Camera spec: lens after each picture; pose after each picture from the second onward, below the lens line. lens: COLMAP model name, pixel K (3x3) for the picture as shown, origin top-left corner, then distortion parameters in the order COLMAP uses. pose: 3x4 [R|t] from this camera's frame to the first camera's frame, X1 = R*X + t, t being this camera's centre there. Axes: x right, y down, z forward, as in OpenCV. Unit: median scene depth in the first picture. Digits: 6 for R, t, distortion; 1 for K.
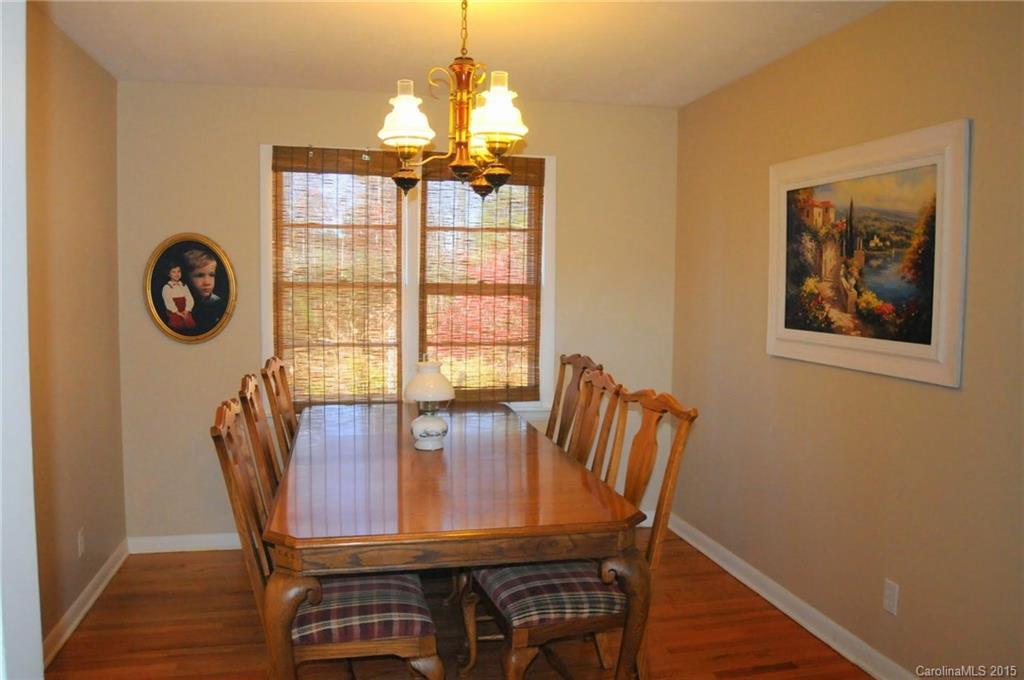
lens RADIAL K [[799.3, 0, 514.8], [0, 799.3, 338.5], [0, 0, 1]] dist [-0.093484, 0.030119]
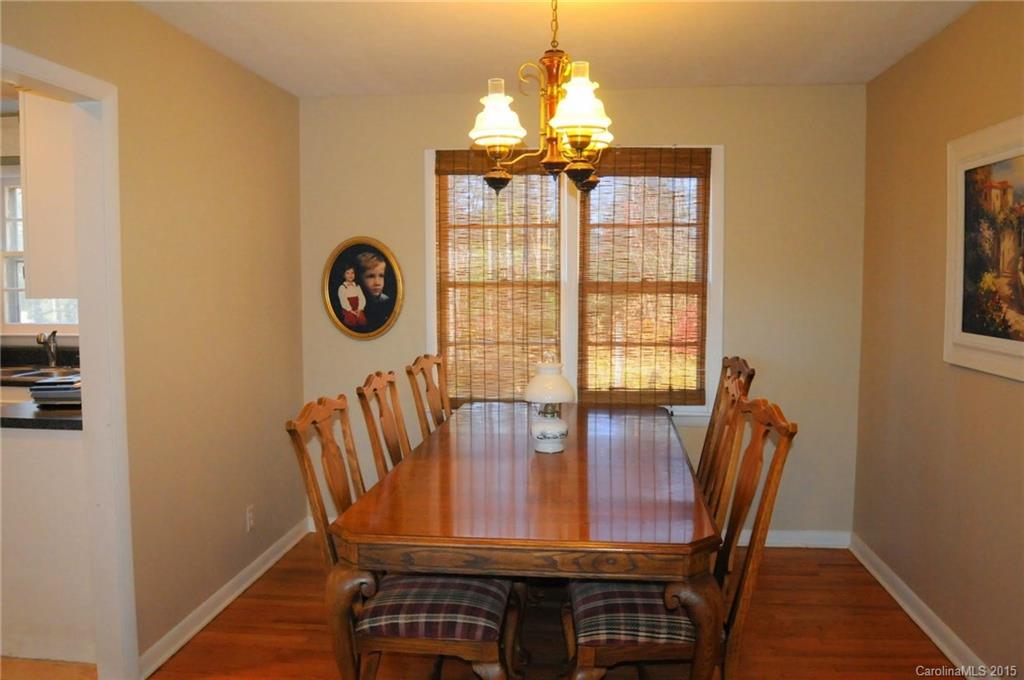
lens RADIAL K [[799.3, 0, 513.2], [0, 799.3, 338.5], [0, 0, 1]] dist [-0.093484, 0.030119]
pose [[0.947340, 0.012213, -0.319998, 0.165403], [-0.010556, 0.999920, 0.006913, -0.007106], [0.320057, -0.003172, 0.947393, 0.054207]]
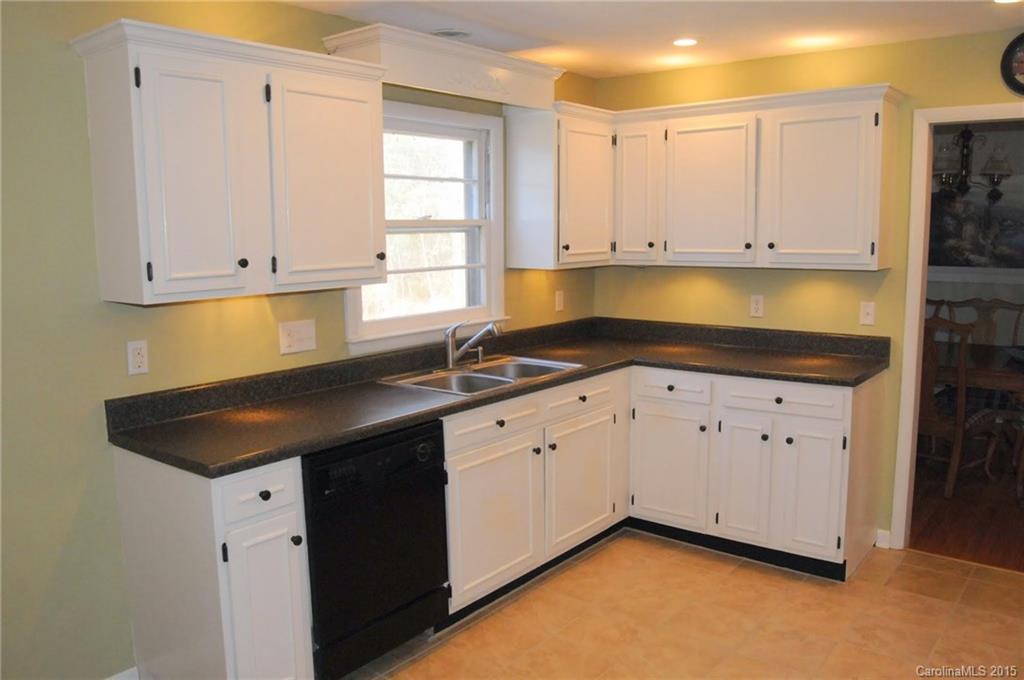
lens RADIAL K [[799.3, 0, 504.9], [0, 799.3, 334.4], [0, 0, 1]] dist [-0.093484, 0.030119]
pose [[0.789176, -0.100904, 0.605822, -1.759642], [0.062580, 0.994489, 0.084120, -0.075417], [-0.610971, -0.028473, 0.791141, 0.150488]]
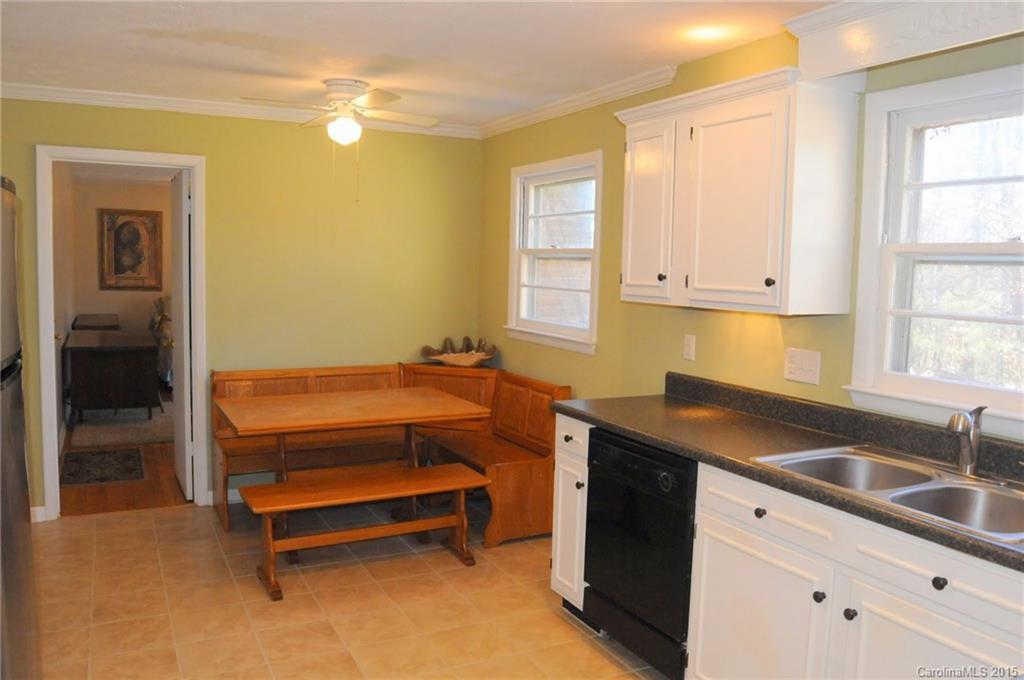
lens RADIAL K [[799.3, 0, 507.4], [0, 799.3, 336.4], [0, 0, 1]] dist [-0.093484, 0.030119]
pose [[0.252230, 0.087371, -0.963715, -0.507140], [-0.087000, 0.993930, 0.067340, -0.073441], [0.963748, 0.066858, 0.258300, 0.521421]]
